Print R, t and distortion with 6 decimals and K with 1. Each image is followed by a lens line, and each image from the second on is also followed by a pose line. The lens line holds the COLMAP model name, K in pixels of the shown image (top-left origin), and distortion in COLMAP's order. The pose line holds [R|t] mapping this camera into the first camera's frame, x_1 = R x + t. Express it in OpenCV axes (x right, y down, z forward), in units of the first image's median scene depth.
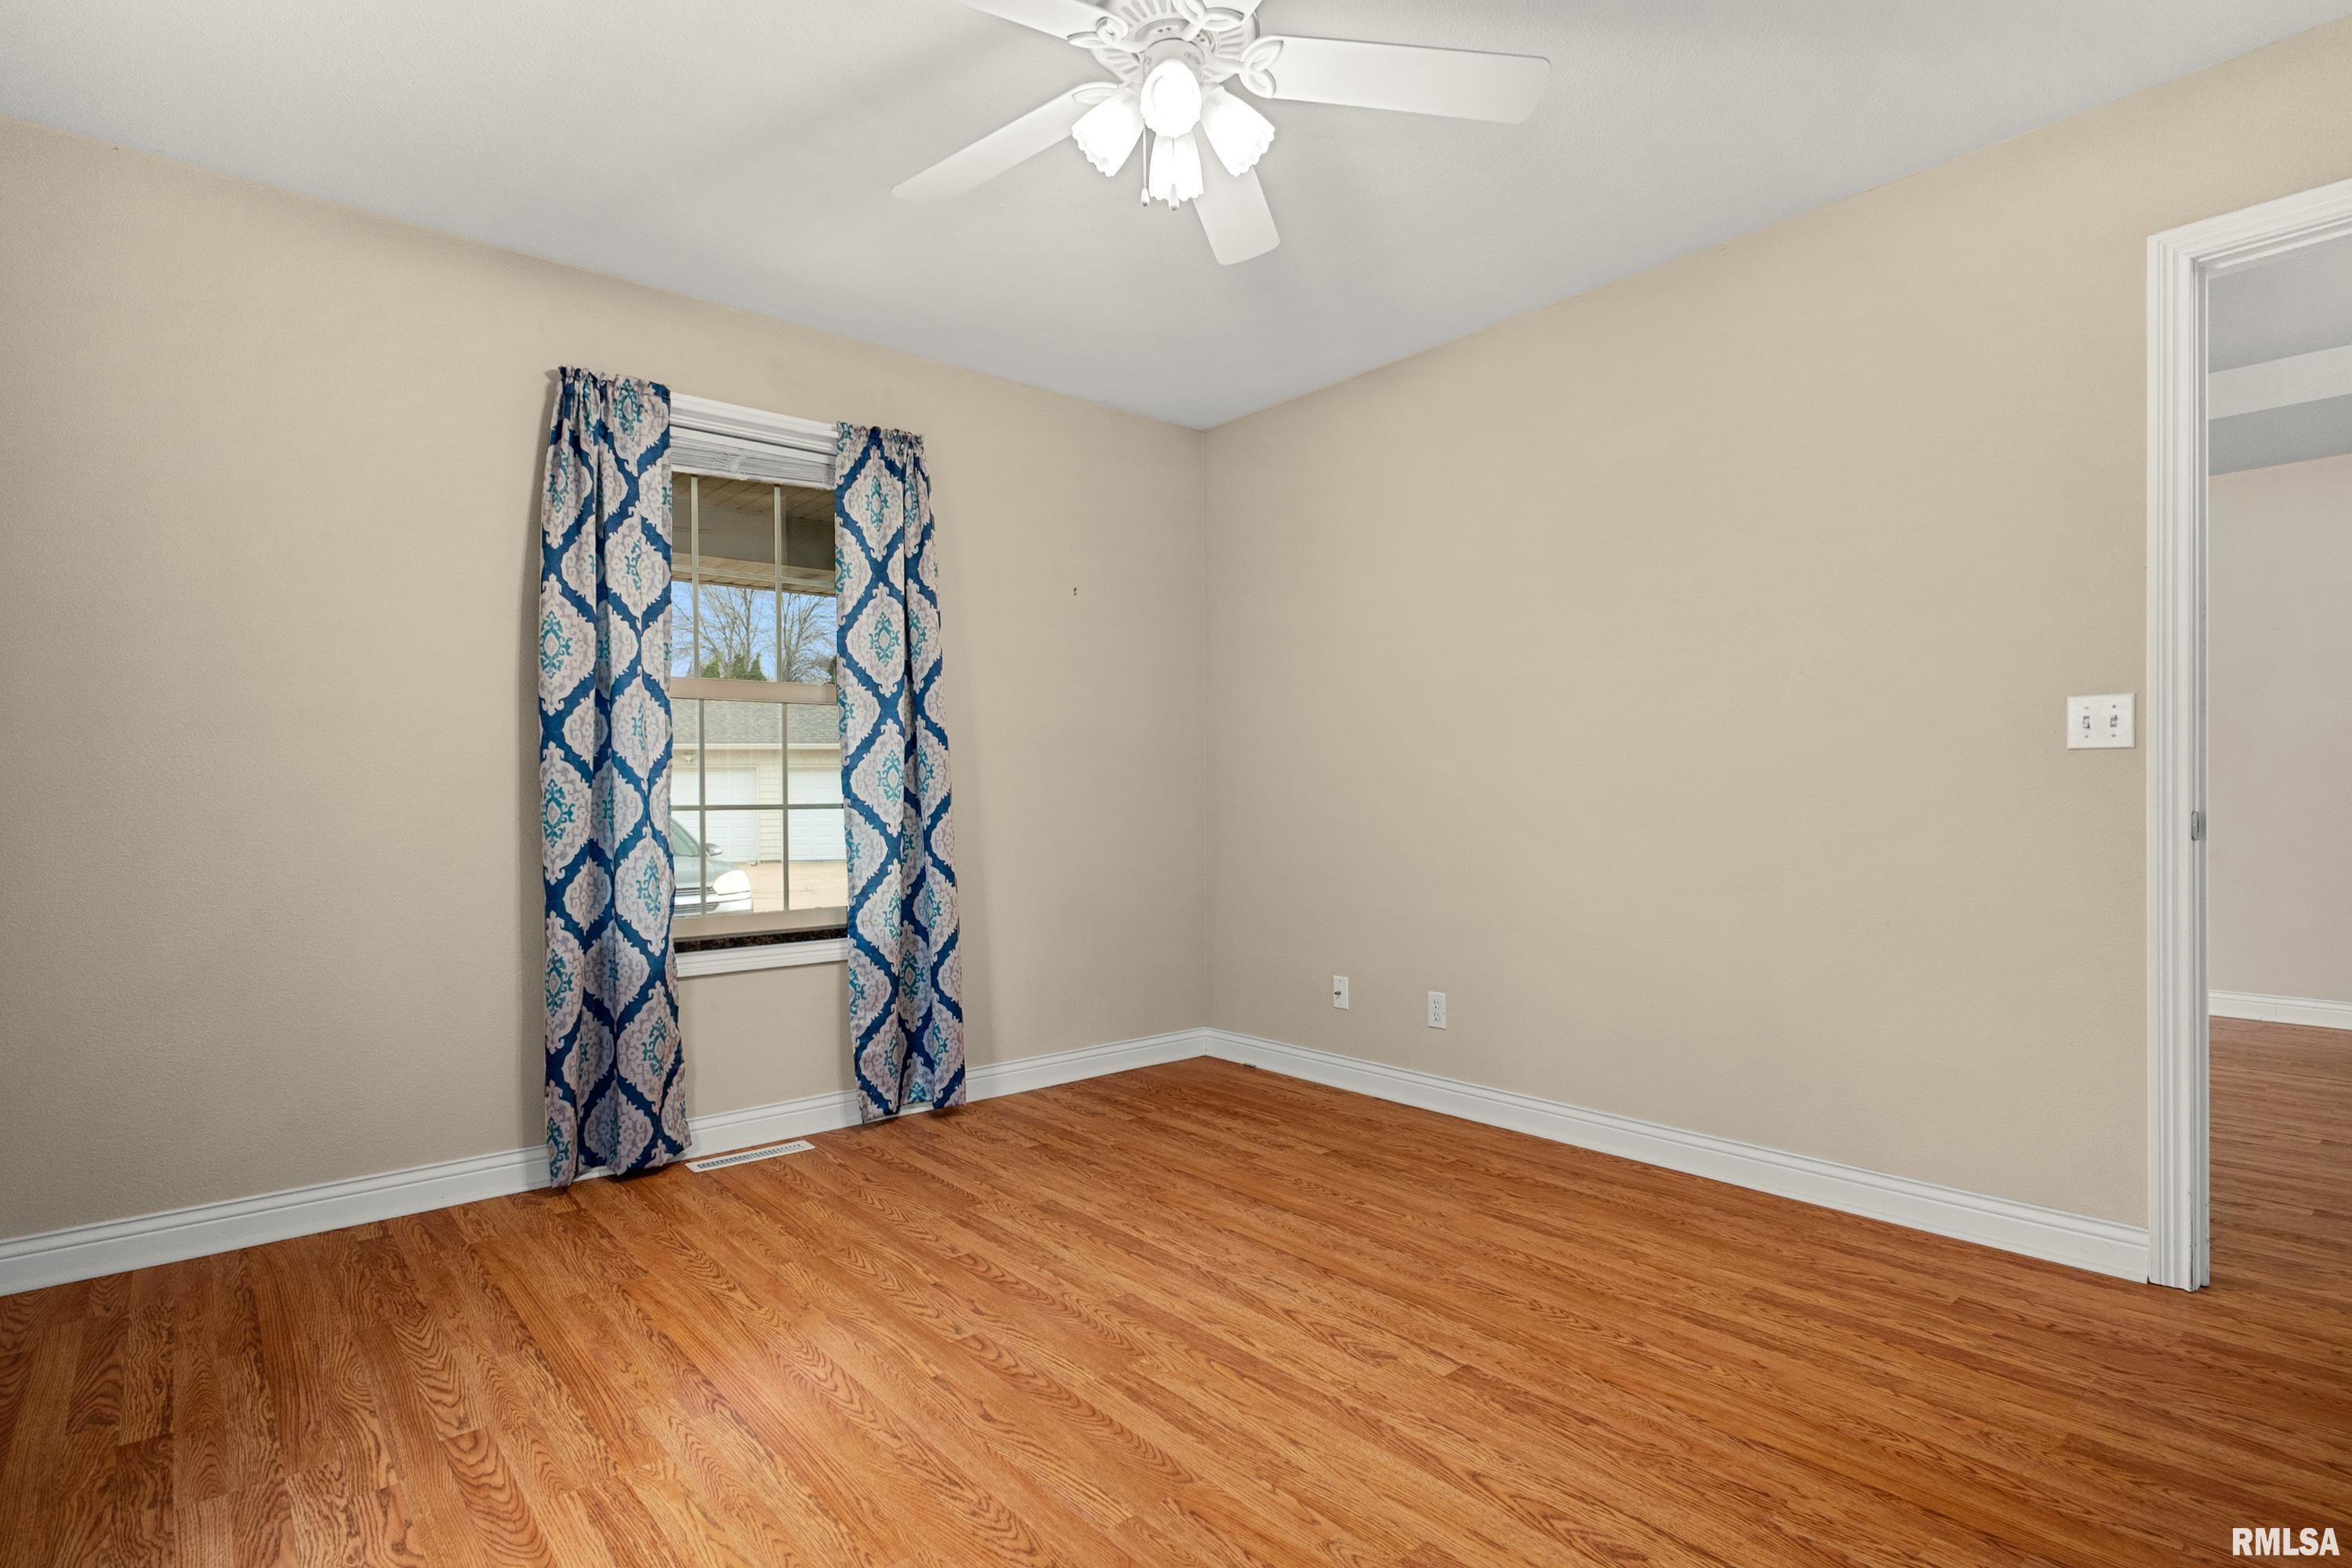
lens RADIAL K [[1180.9, 0, 1193.1], [0, 1180.9, 792.7], [0, 0, 1]] dist [-0.005014, 0.006777]
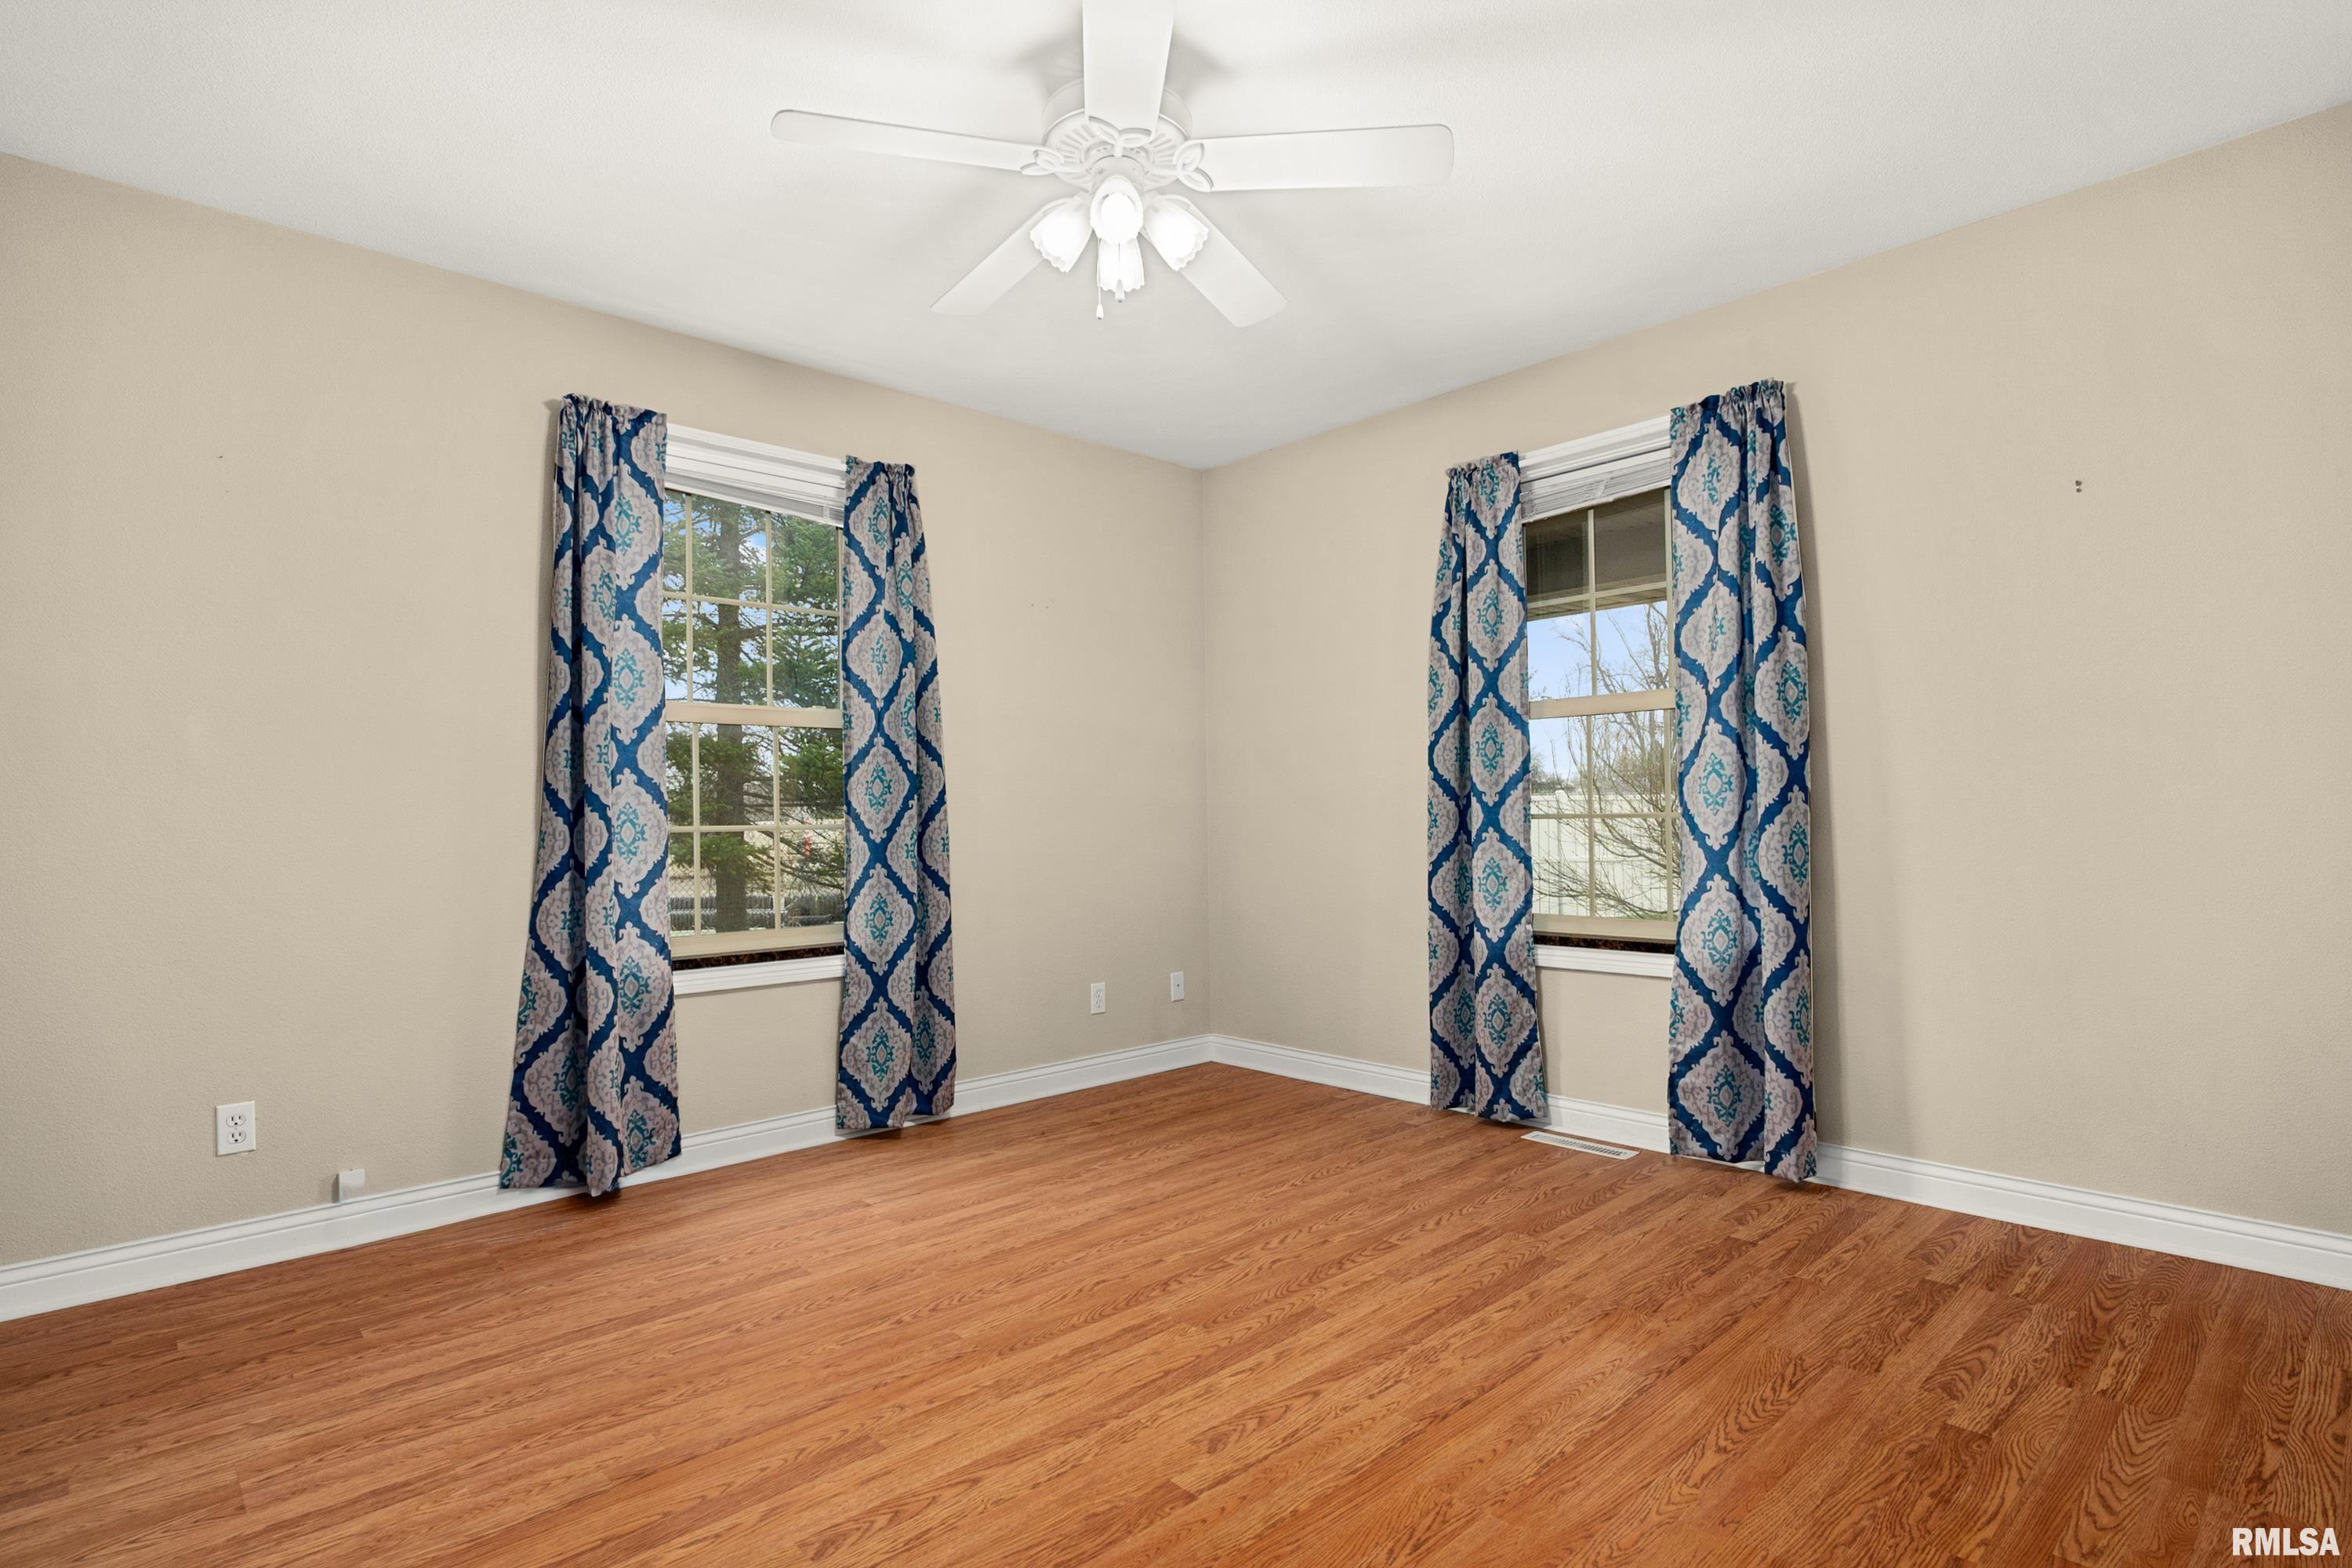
lens RADIAL K [[1180.9, 0, 1180.6], [0, 1180.9, 791.2], [0, 0, 1]] dist [-0.005014, 0.006777]
pose [[0.037017, -0.013970, -0.999217, 0.848613], [0.018034, 0.999749, -0.013309, -0.003092], [0.999152, -0.017527, 0.037260, 0.763988]]
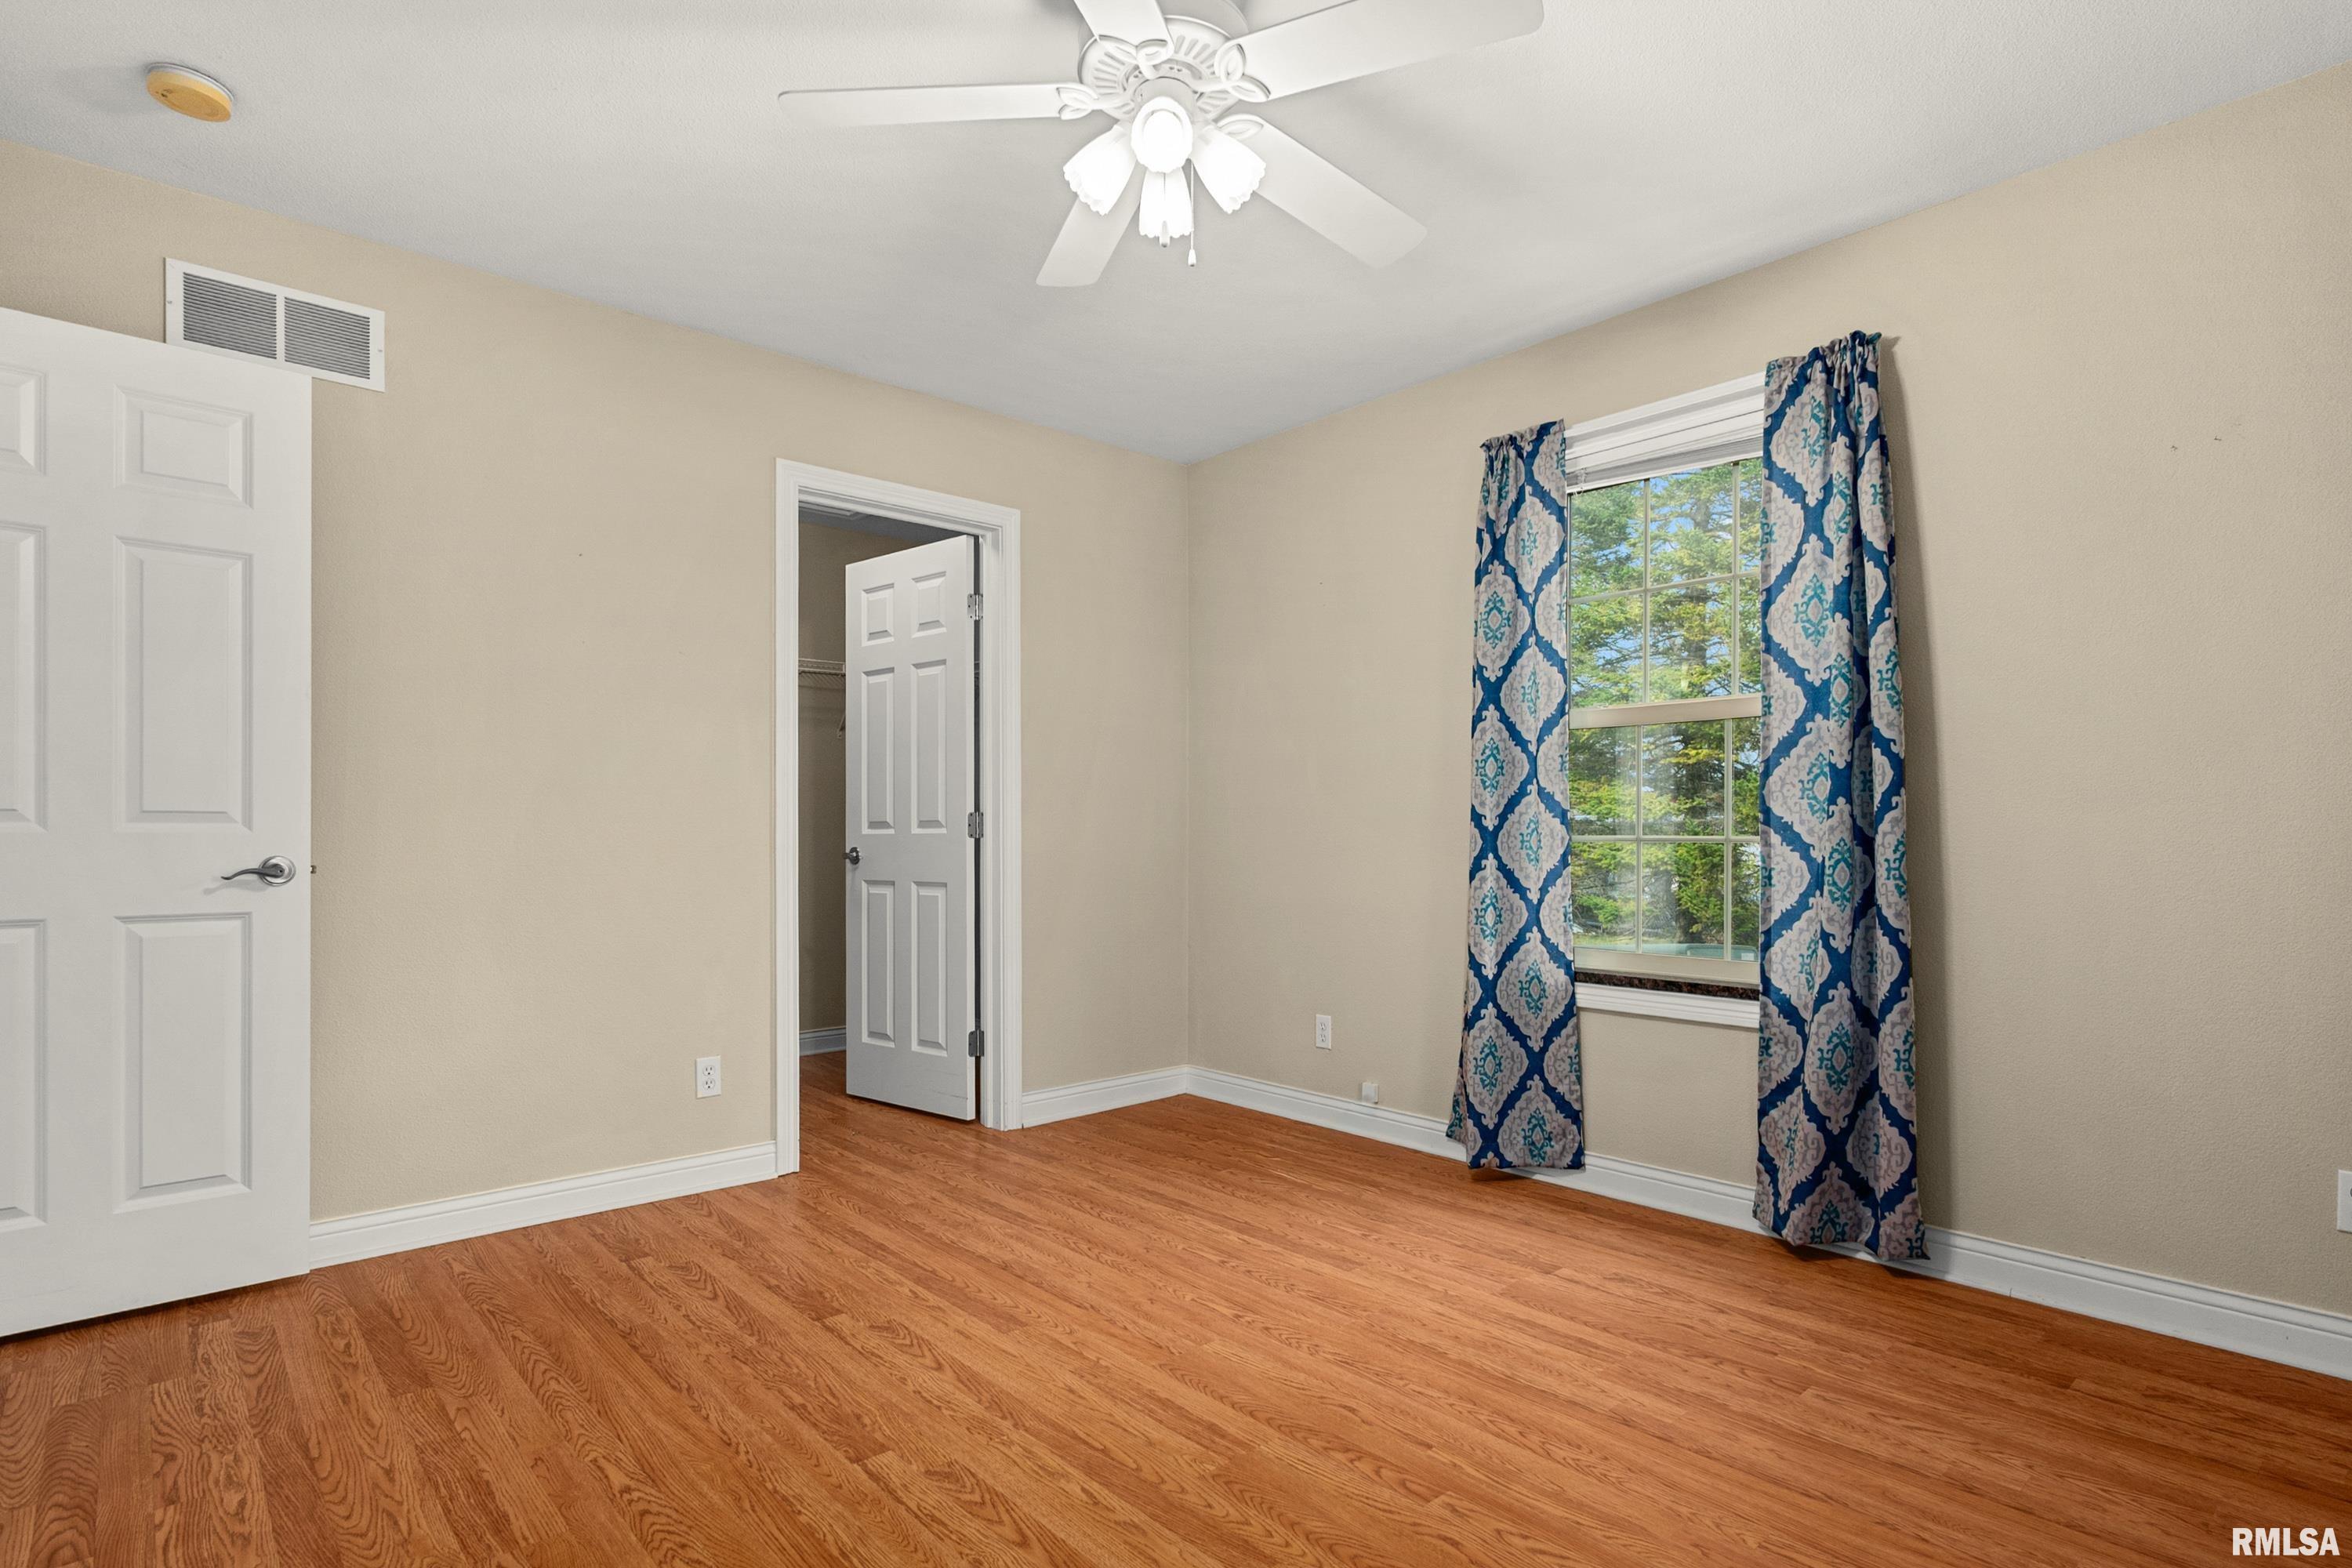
lens RADIAL K [[1180.9, 0, 1185.9], [0, 1180.9, 831.3], [0, 0, 1]] dist [-0.005014, 0.006777]
pose [[-0.999909, 0.010625, -0.008269, -0.016196], [0.010667, 0.999930, -0.005063, 0.004754], [0.008215, -0.005151, -0.999953, 1.512491]]
